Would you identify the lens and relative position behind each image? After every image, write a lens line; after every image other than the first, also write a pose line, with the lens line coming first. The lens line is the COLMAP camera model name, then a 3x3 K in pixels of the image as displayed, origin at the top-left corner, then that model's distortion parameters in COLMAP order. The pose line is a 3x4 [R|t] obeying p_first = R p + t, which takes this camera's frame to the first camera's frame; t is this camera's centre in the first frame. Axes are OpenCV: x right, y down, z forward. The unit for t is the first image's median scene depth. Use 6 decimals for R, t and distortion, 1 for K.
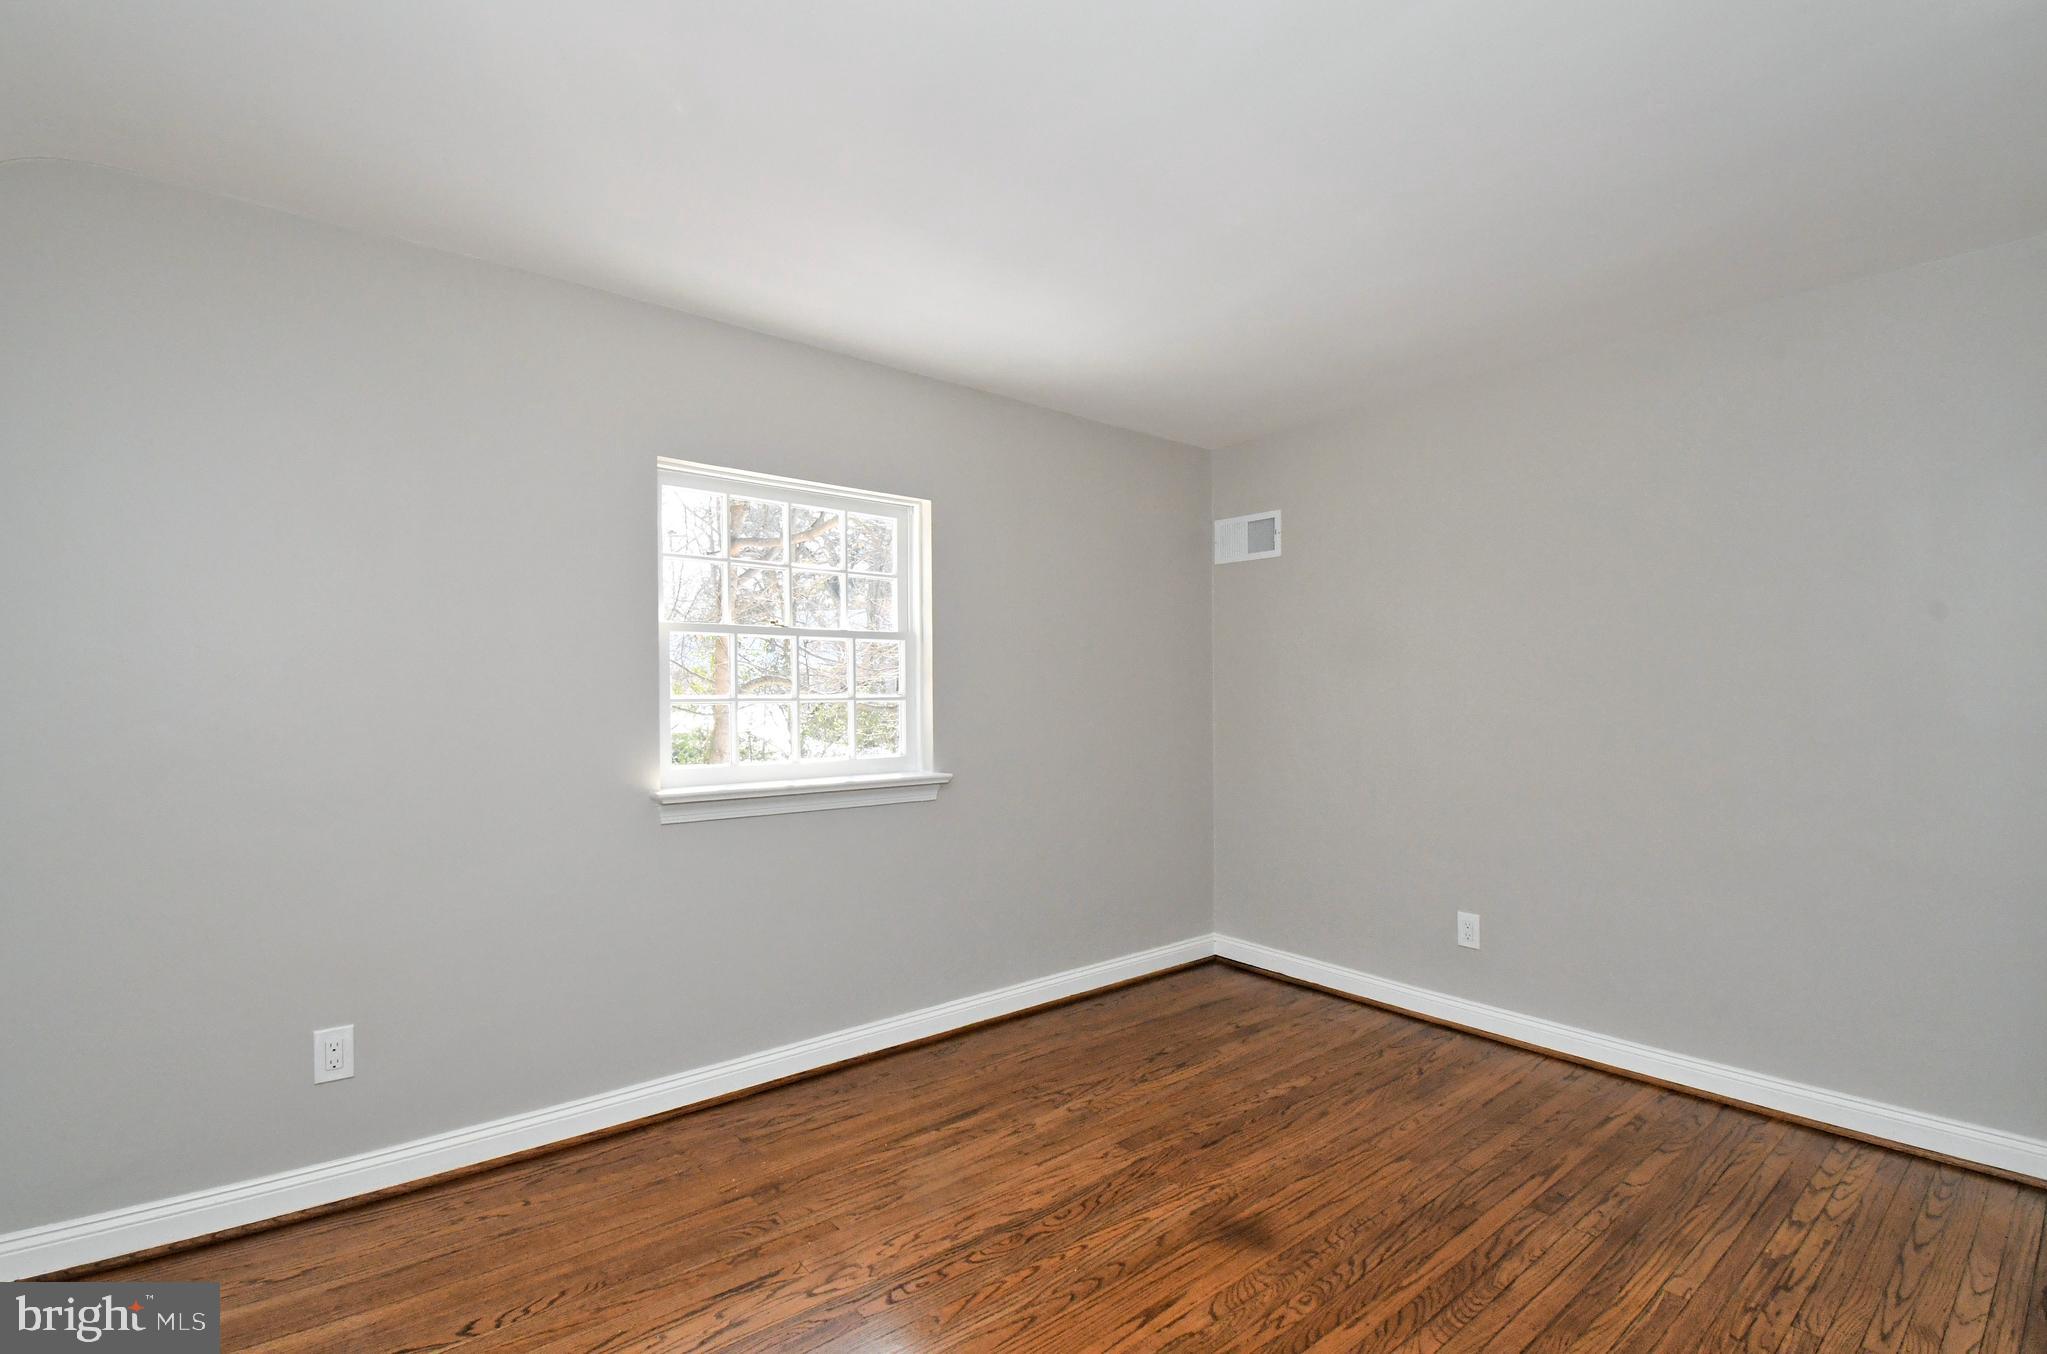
lens RADIAL K [[982.2, 0, 1025.3], [0, 982.2, 696.1], [0, 0, 1]] dist [-0.005835, -0.001093]
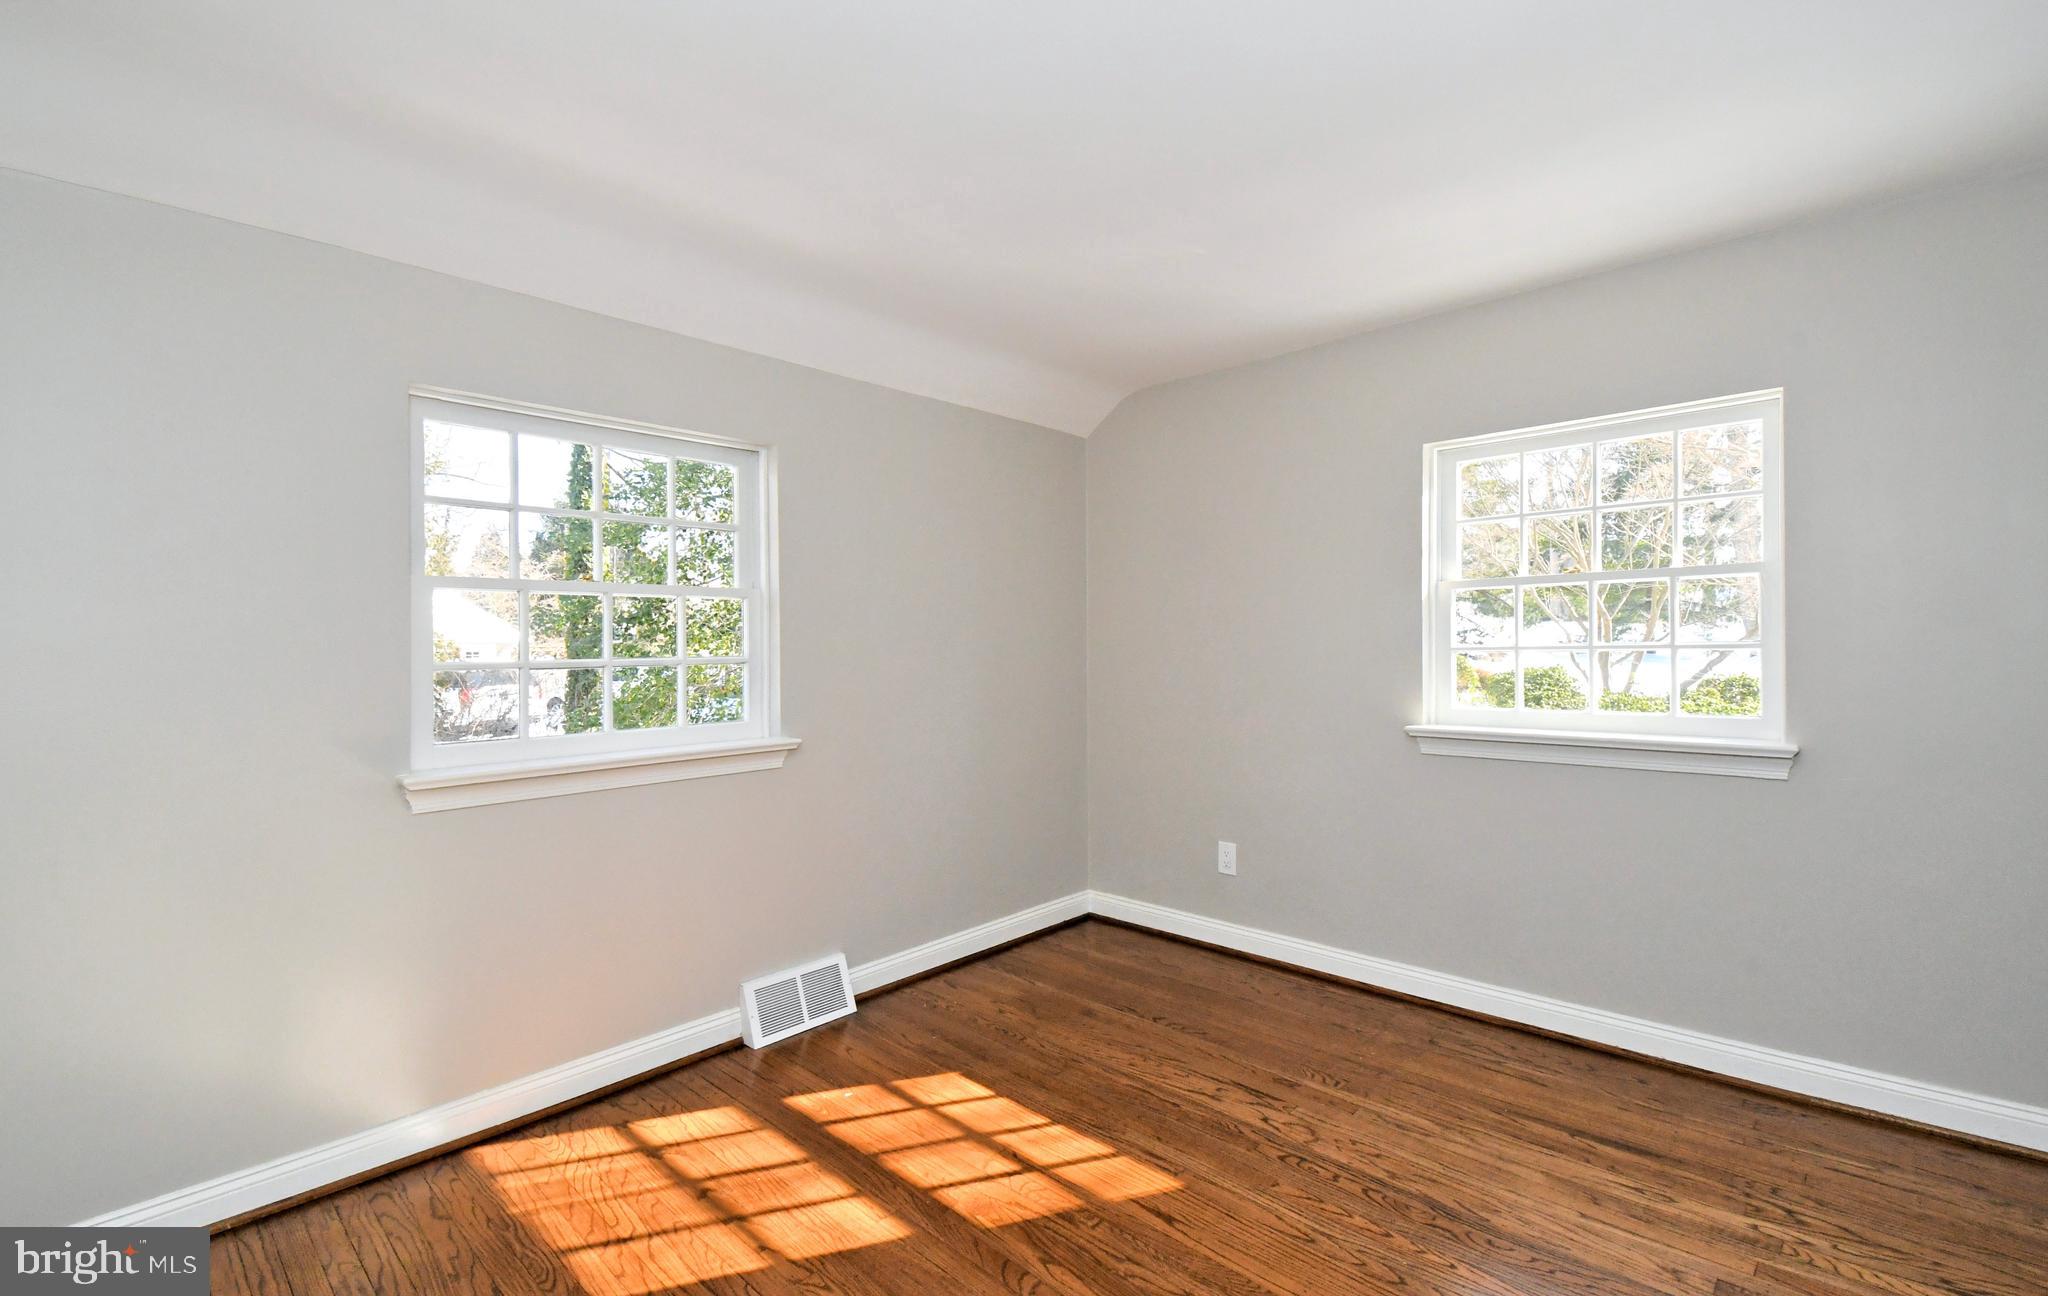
lens RADIAL K [[881.6, 0, 1026.6], [0, 881.6, 640.3], [0, 0, 1]] dist [-0.003691, -0.000973]
pose [[0.098166, -0.008145, -0.995137, 0.671442], [0.003768, 0.999962, -0.007812, 0.000704], [0.995163, -0.002983, 0.098193, 0.444850]]
